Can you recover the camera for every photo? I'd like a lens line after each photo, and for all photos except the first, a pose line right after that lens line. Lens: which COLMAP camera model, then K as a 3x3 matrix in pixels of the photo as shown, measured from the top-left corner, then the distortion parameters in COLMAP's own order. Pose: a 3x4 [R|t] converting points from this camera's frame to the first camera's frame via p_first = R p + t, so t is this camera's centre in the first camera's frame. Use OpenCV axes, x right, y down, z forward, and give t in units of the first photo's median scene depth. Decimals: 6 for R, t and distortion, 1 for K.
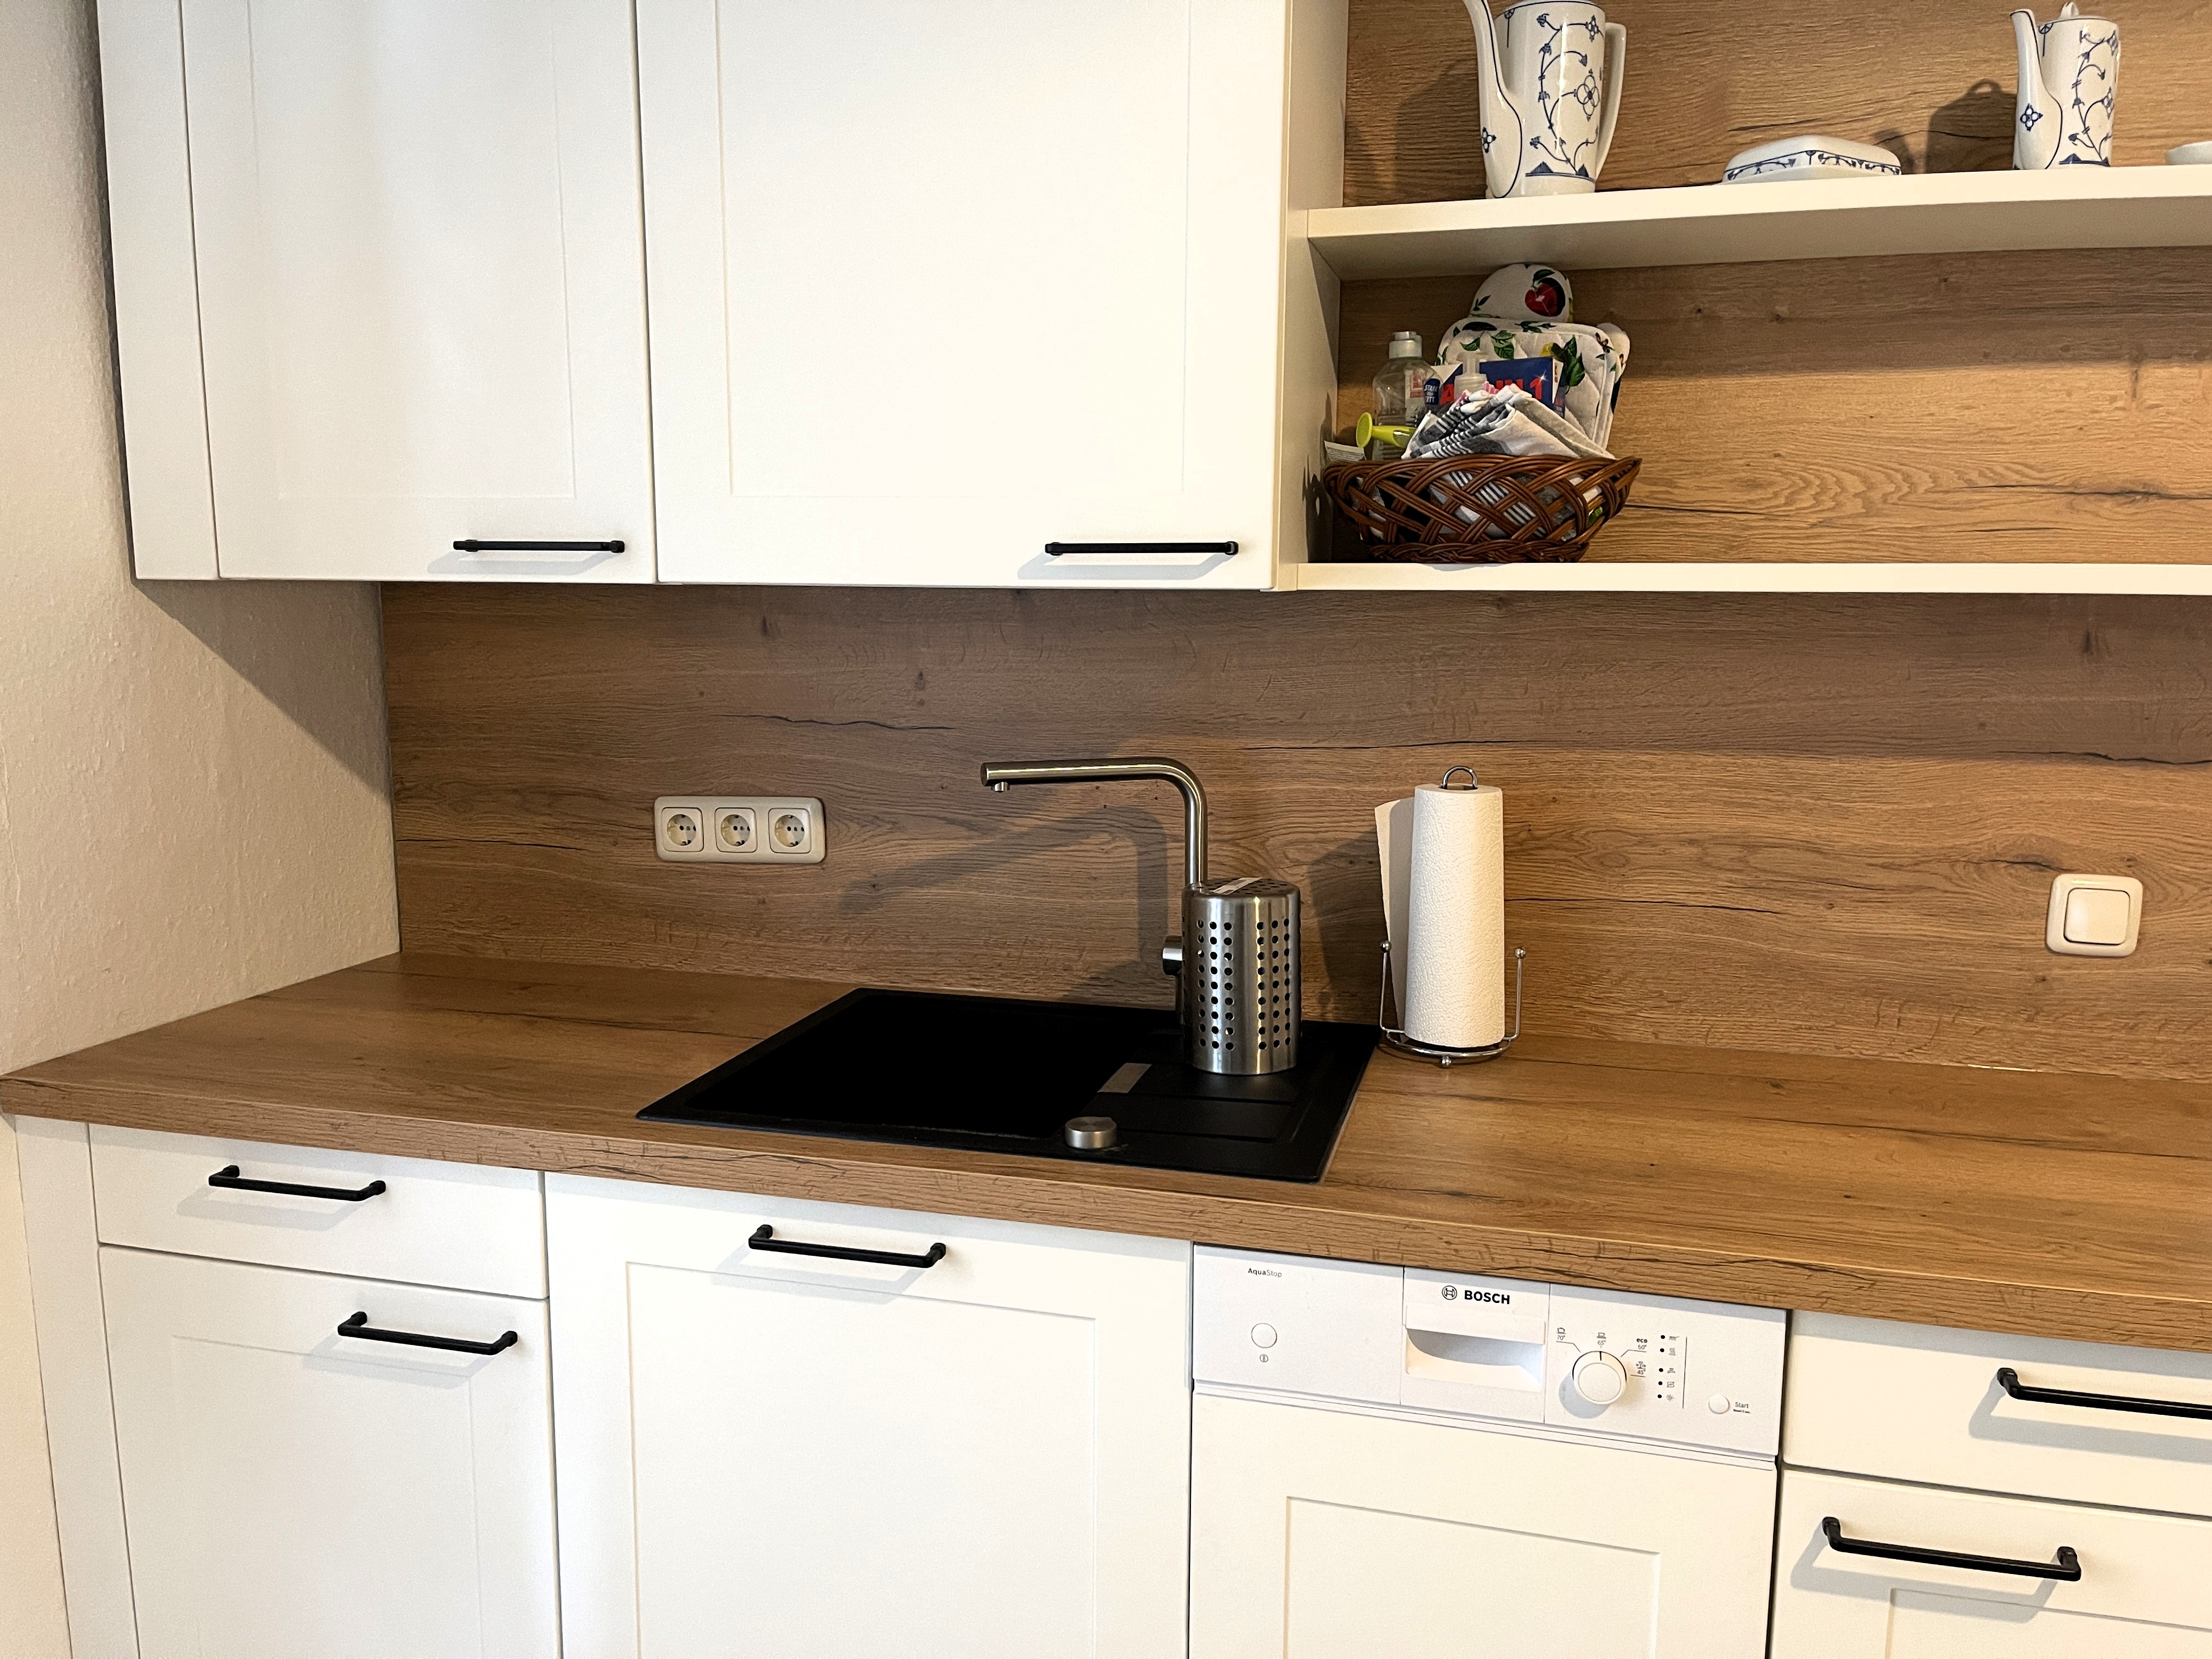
lens RADIAL K [[1839.4, 0, 1106.1], [0, 1839.4, 831.9], [0, 0, 1]] dist [-0.009569, -0.010256]
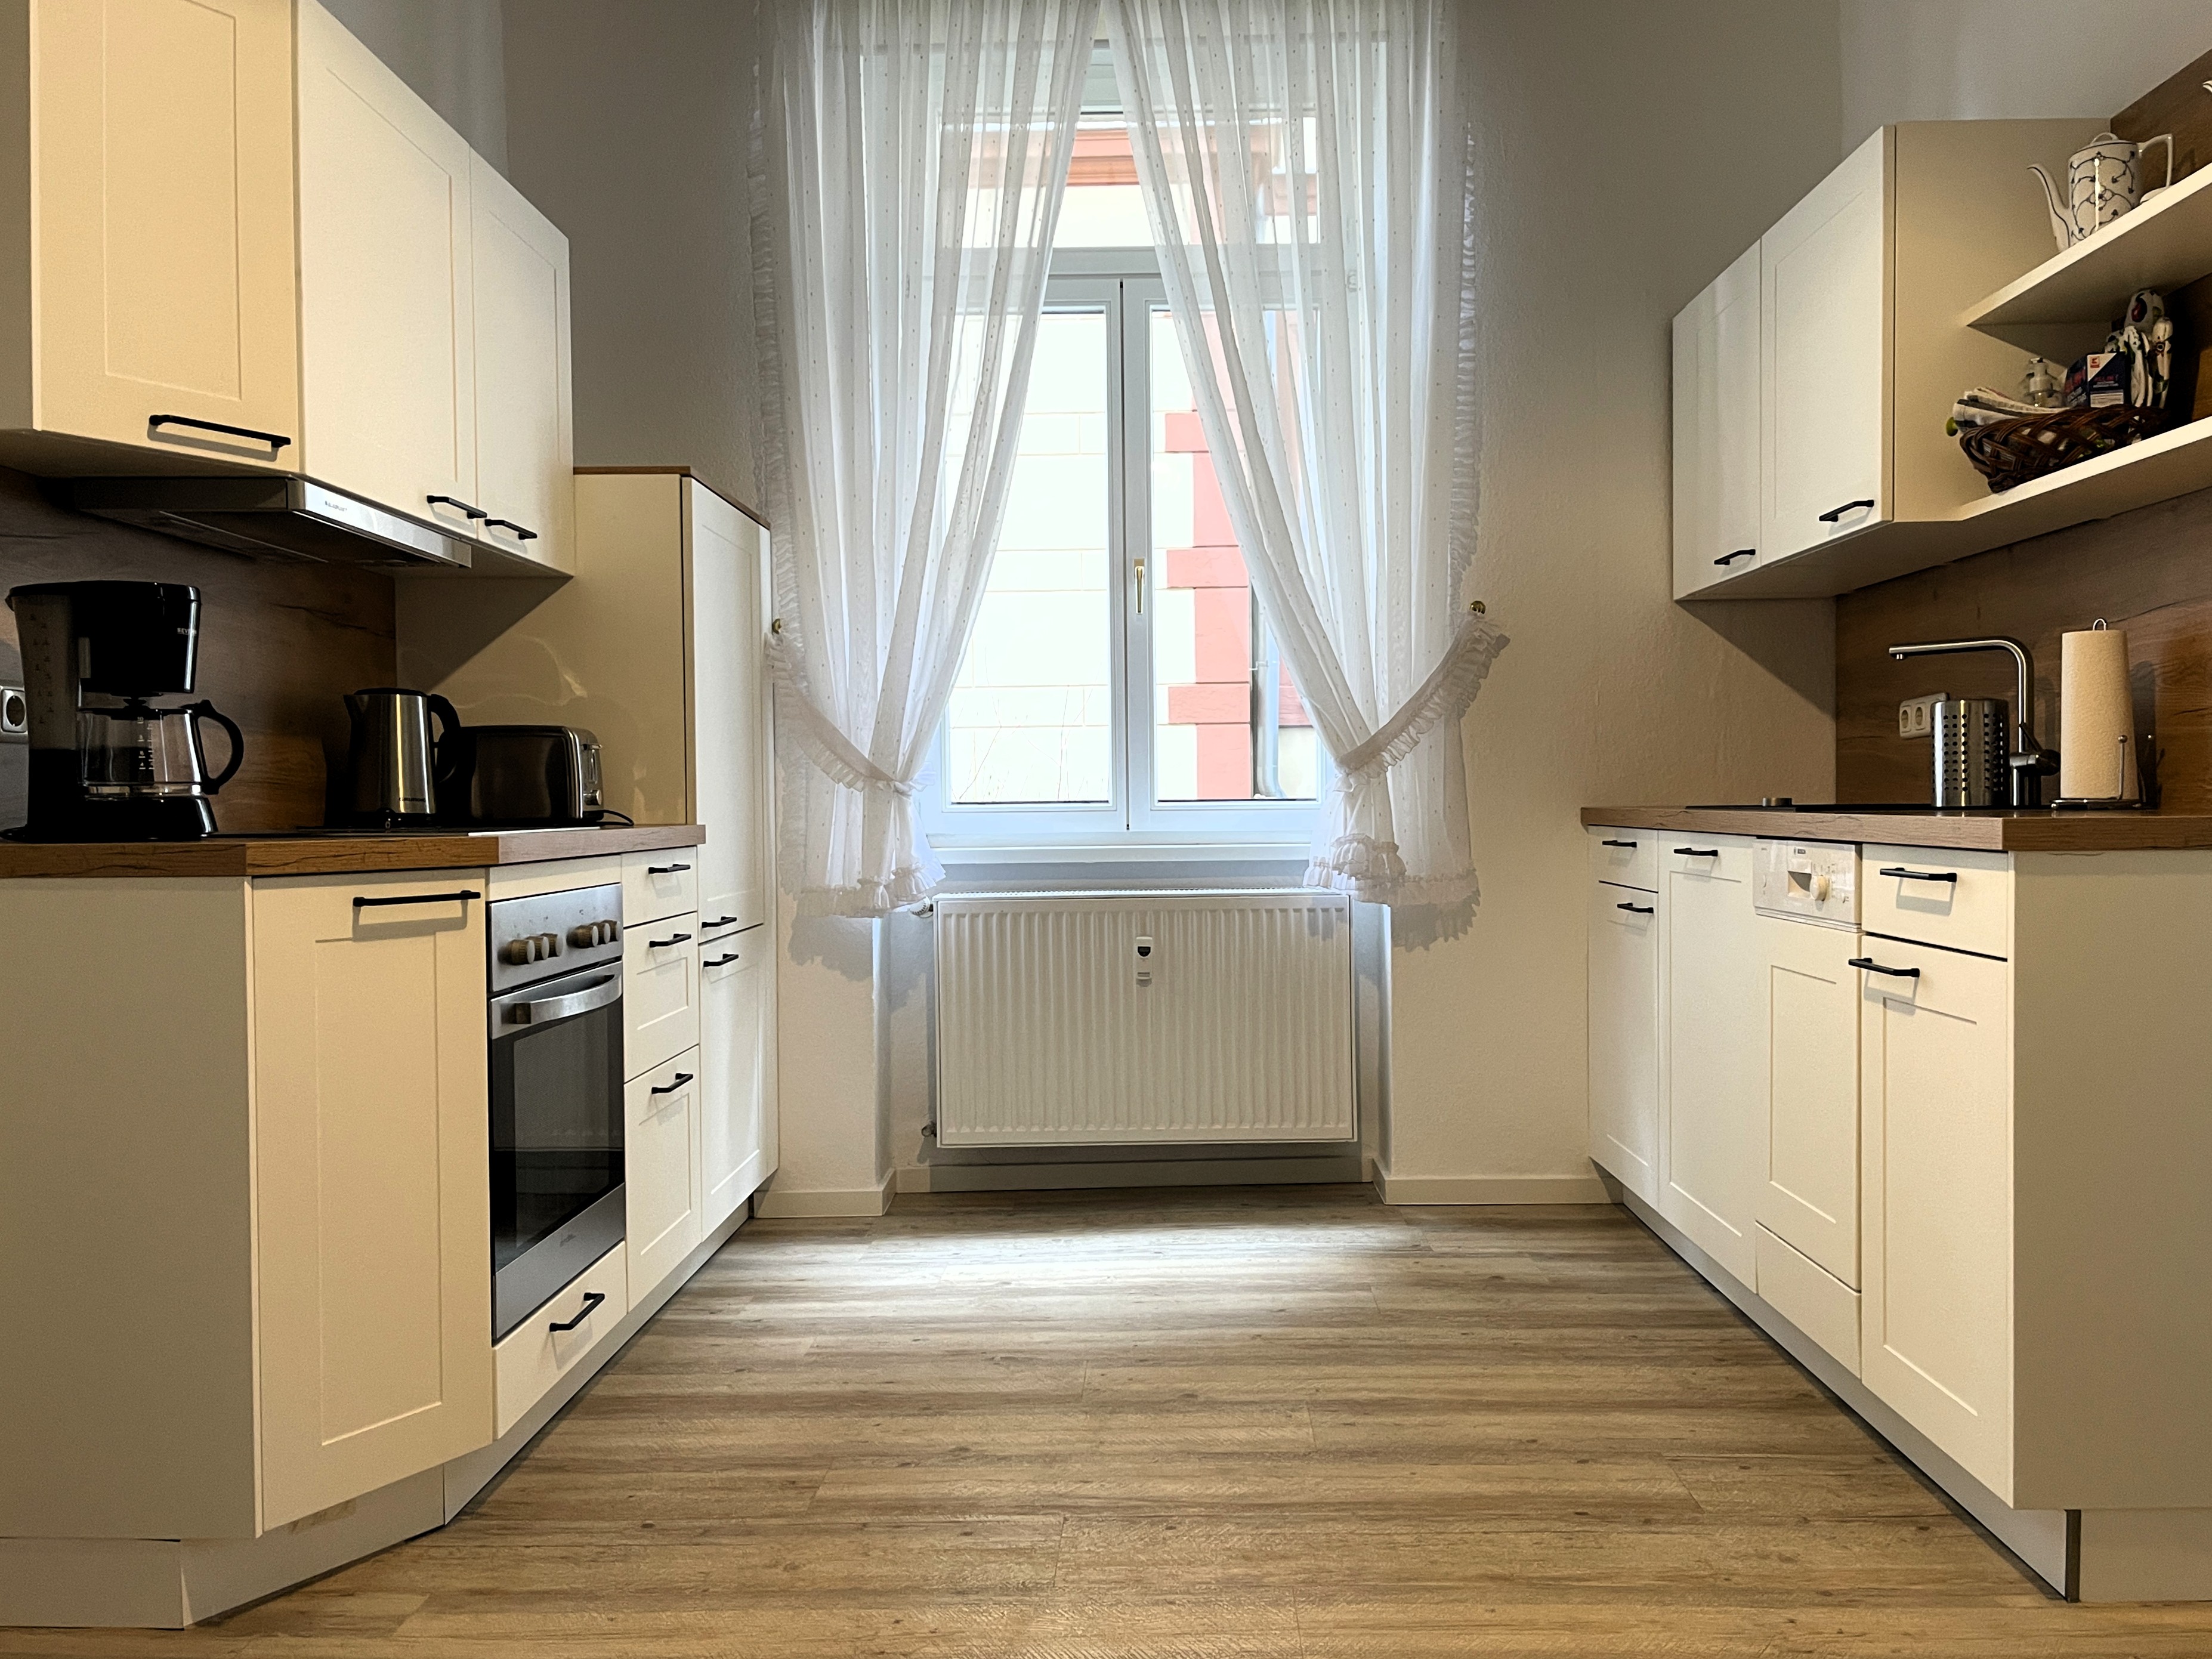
lens RADIAL K [[1839.4, 0, 1107.7], [0, 1839.4, 834.7], [0, 0, 1]] dist [-0.009569, -0.010256]
pose [[0.246389, 0.009183, -0.969128, 1.357151], [-0.133188, 0.990789, -0.024473, 0.268578], [0.959976, 0.135106, 0.245342, -0.149869]]
